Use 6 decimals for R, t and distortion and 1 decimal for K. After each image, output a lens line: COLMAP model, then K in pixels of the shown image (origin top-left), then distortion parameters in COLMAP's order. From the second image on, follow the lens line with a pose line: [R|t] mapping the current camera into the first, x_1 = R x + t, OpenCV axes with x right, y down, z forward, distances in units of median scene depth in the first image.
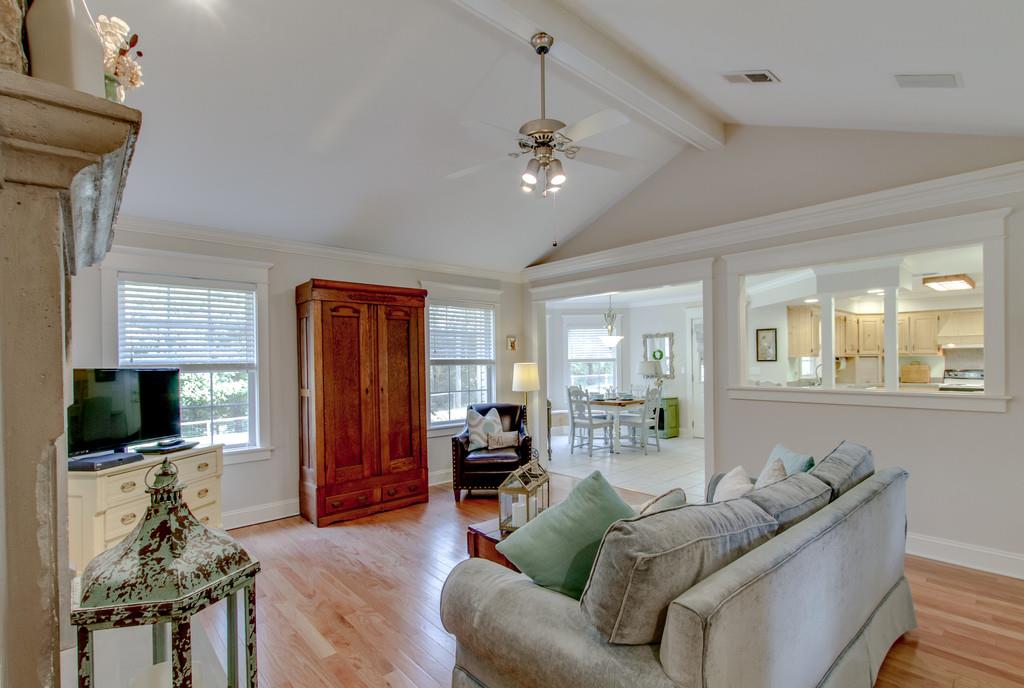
lens RADIAL K [[499.9, 0, 513.7], [0, 499.9, 362.0], [0, 0, 1]] dist [0.011970, 0.000088]
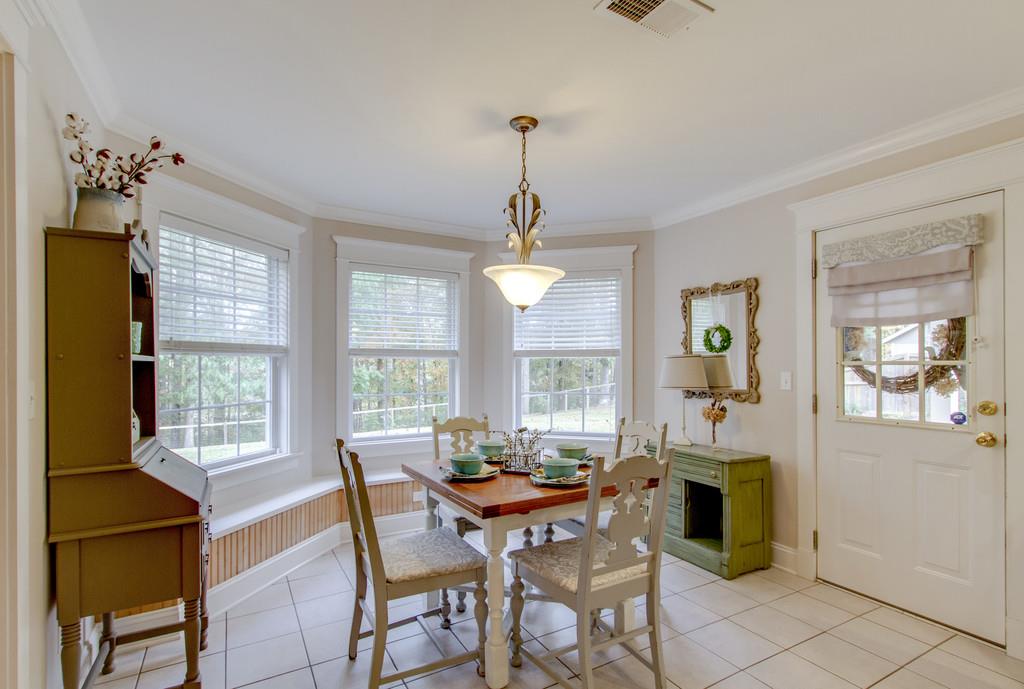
lens RADIAL K [[499.9, 0, 510.6], [0, 499.9, 359.8], [0, 0, 1]] dist [0.011970, 0.000088]
pose [[0.977734, 0.010374, -0.209591, 0.224108], [-0.011112, 0.999936, -0.002342, 0.004807], [0.209553, 0.004619, 0.977786, 0.616887]]
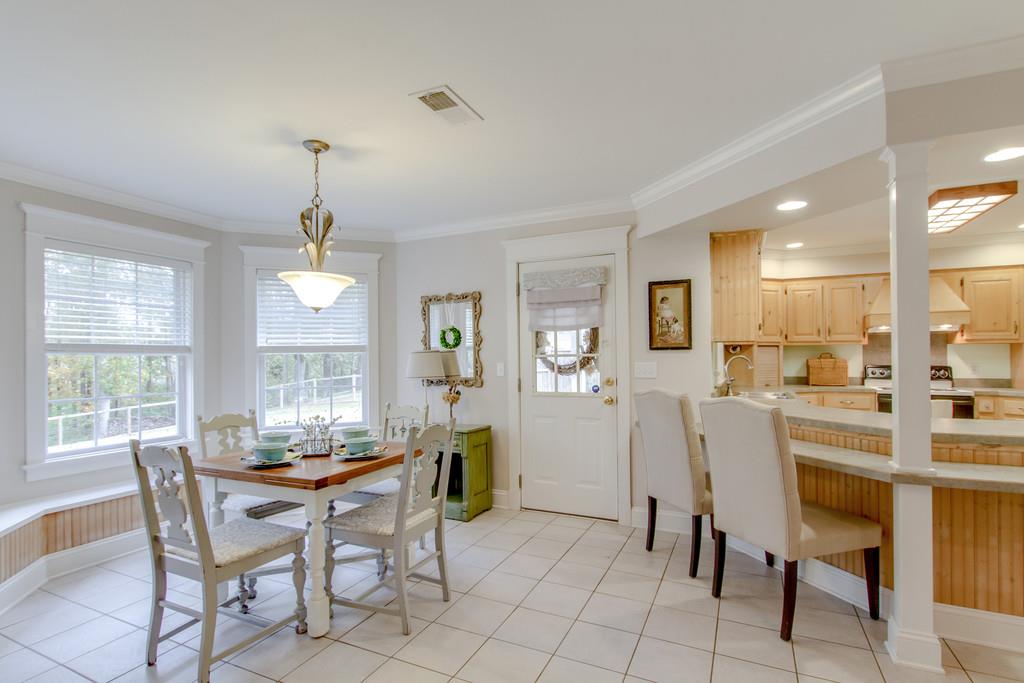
lens RADIAL K [[490.0, 0, 520.1], [0, 490.0, 351.6], [0, 0, 1]] dist [0.015716, -0.001920]
pose [[0.920351, 0.005267, 0.391059, 0.171805], [-0.000434, 0.999922, -0.012446, 0.005445], [-0.391094, 0.011285, 0.920282, 0.560763]]
